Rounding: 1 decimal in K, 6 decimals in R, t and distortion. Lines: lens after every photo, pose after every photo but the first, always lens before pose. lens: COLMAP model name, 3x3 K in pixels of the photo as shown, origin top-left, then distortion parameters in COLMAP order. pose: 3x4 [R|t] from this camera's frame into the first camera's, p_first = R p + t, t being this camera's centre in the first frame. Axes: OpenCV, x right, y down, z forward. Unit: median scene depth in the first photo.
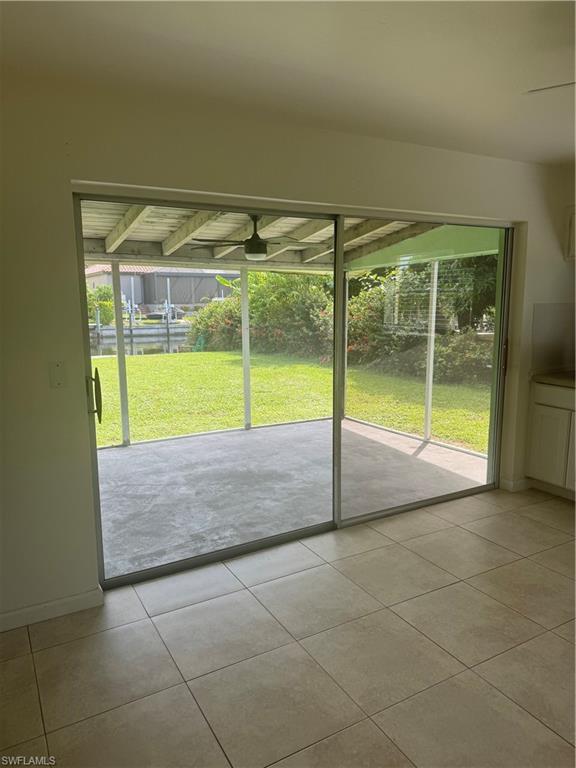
lens RADIAL K [[536.9, 0, 286.8], [0, 536.9, 382.5], [0, 0, 1]] dist [0.007477, 0.001025]
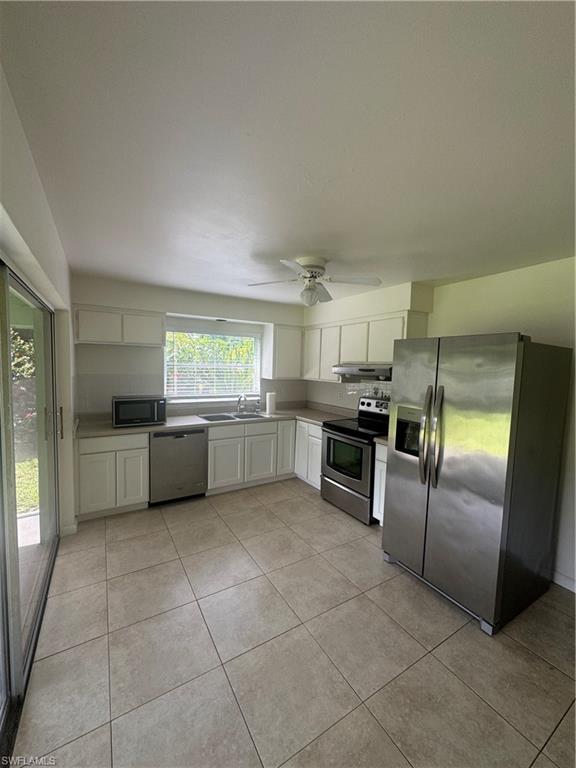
lens RADIAL K [[309.2, 0, 288.1], [0, 309.2, 388.8], [0, 0, 1]] dist [-0.002122, -0.000443]
pose [[-0.030929, -0.067302, 0.997253, -0.305451], [0.135678, 0.988213, 0.070900, -0.115486], [-0.990270, 0.137498, -0.021433, 0.628432]]
